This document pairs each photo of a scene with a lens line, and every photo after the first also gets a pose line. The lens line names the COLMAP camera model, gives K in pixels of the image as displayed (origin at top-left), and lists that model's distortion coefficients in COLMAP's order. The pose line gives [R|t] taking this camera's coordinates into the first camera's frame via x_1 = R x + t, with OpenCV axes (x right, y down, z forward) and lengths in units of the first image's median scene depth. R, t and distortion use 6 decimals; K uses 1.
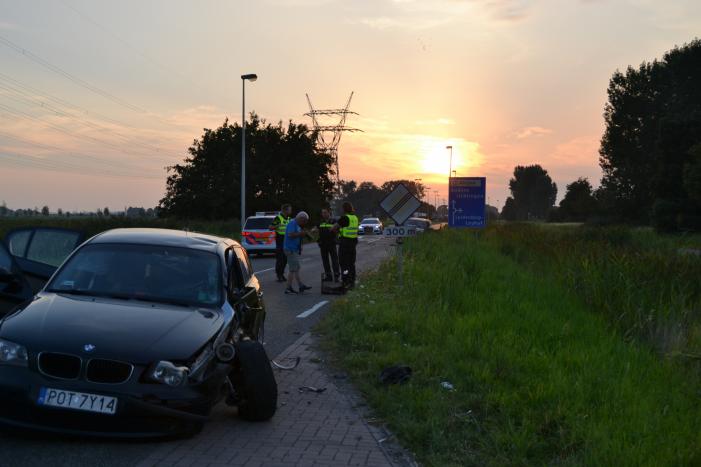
lens RADIAL K [[993.3, 0, 350.5], [0, 993.3, 233.5], [0, 0, 1]] dist [0.033399, 0.681423]
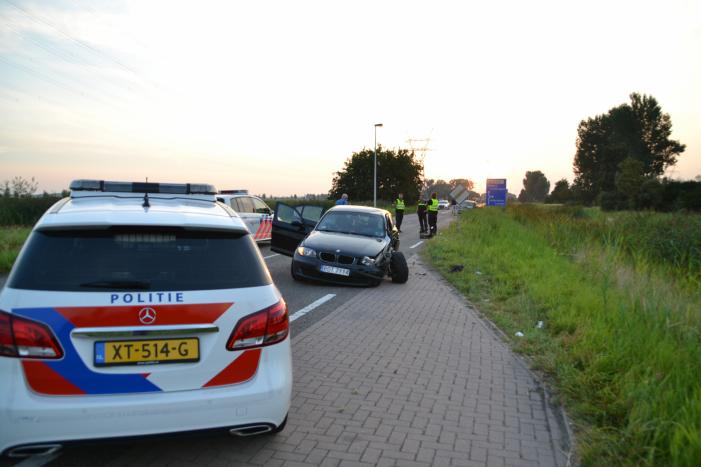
lens RADIAL K [[569.9, 0, 362.1], [0, 569.9, 231.8], [0, 0, 1]] dist [-0.101703, 0.007322]
pose [[0.992869, 0.010446, -0.118752, -0.002704], [-0.005704, 0.999175, 0.040199, 0.000503], [0.119074, -0.039235, 0.992110, -0.053455]]
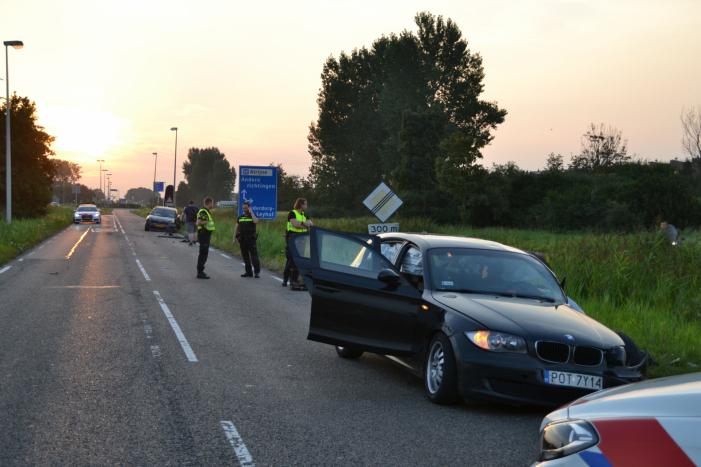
lens RADIAL K [[1096.9, 0, 350.5], [0, 1096.9, 233.5], [0, 0, 1]] dist [0.217876, -0.015233]
pose [[0.942553, 0.003643, 0.334037, -0.110434], [-0.007583, 0.999916, 0.010491, -0.002669], [-0.333971, -0.012421, 0.942502, -0.020146]]
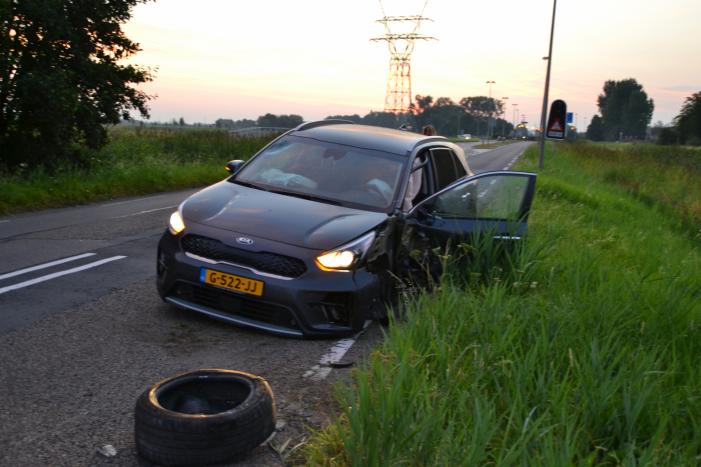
lens RADIAL K [[801.4, 0, 350.5], [0, 801.4, 233.5], [0, 0, 1]] dist [-0.003855, 0.168346]
pose [[0.993162, 0.037542, -0.110540, 0.068297], [-0.025417, 0.993703, 0.109122, -0.009741], [0.113941, -0.105566, 0.987863, 0.771933]]
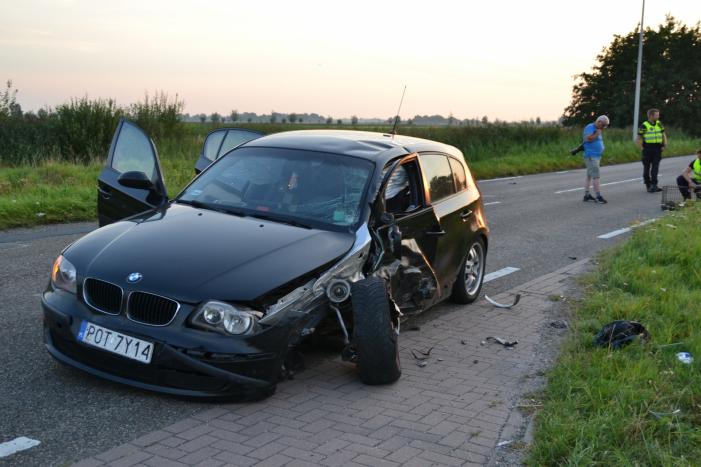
lens RADIAL K [[911.1, 0, 350.5], [0, 911.1, 233.5], [0, 0, 1]] dist [0.003301, 0.444861]
pose [[0.900155, 0.053416, -0.432282, 0.023666], [-0.009763, 0.994677, 0.102581, 0.000429], [0.435460, -0.088118, 0.895885, 0.049082]]
